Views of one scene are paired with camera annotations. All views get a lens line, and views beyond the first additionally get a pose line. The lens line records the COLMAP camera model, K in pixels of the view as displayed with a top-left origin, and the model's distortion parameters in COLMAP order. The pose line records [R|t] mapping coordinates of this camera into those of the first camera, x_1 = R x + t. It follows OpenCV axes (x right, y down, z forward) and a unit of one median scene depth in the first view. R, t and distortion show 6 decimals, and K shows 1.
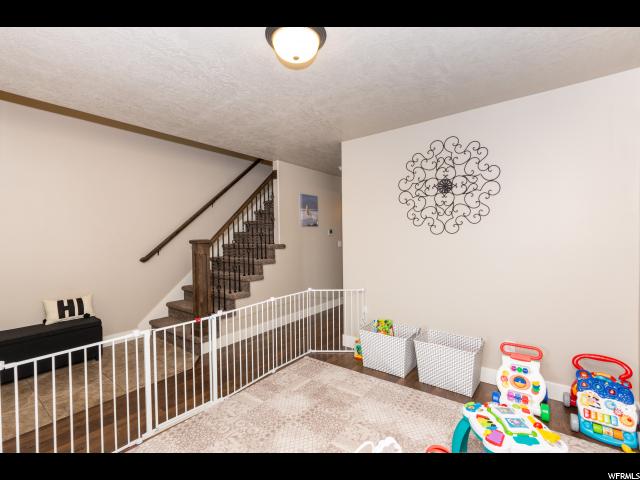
lens RADIAL K [[287.0, 0, 320.1], [0, 287.0, 242.6], [0, 0, 1]] dist [0.000536, 0.000008]
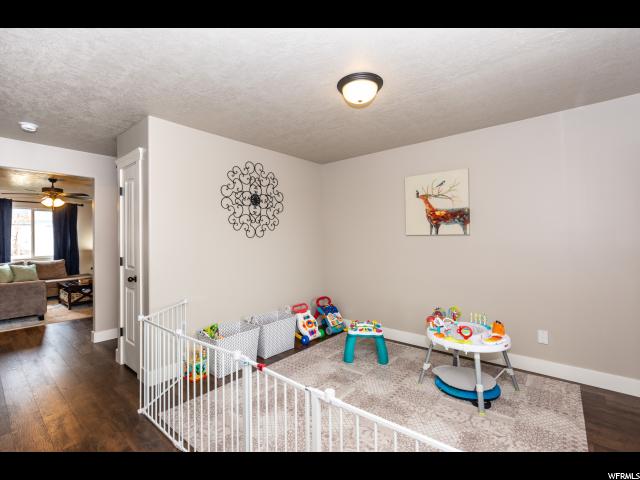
lens RADIAL K [[287.0, 0, 319.2], [0, 287.0, 235.1], [0, 0, 1]] dist [0.000536, 0.000008]
pose [[0.064085, 0.024308, 0.997648, -0.808622], [0.032959, 0.999106, -0.026461, 0.001989], [-0.997400, 0.034578, 0.063227, 0.641041]]
